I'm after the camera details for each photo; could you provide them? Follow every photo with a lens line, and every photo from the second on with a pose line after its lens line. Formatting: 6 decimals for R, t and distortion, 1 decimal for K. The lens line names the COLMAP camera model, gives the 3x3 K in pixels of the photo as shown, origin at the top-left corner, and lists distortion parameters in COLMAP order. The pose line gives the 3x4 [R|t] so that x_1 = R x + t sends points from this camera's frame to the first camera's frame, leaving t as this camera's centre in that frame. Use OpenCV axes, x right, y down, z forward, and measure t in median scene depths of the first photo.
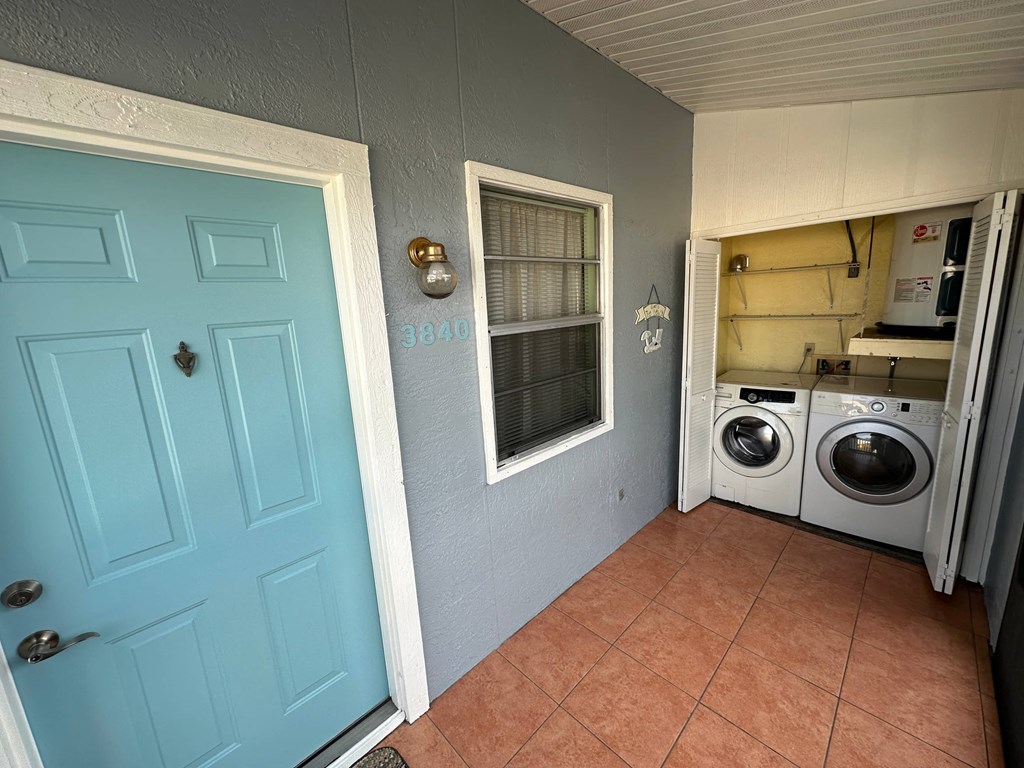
lens RADIAL K [[406.2, 0, 512.5], [0, 406.2, 380.9], [0, 0, 1]] dist [-0.002193, 0.000257]
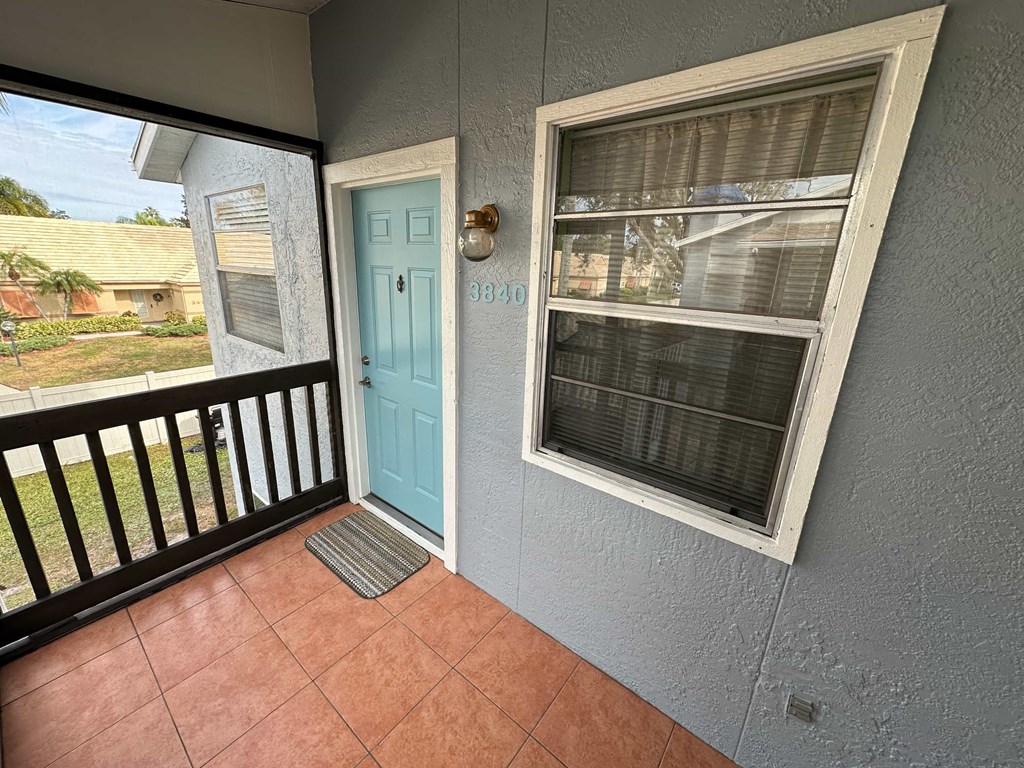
lens RADIAL K [[406.2, 0, 510.1], [0, 406.2, 381.7], [0, 0, 1]] dist [-0.002193, 0.000257]
pose [[0.119397, 0.332198, -0.935622, 0.910602], [-0.230008, 0.925982, 0.299423, -0.232367], [0.965837, 0.179450, 0.186968, 0.865961]]
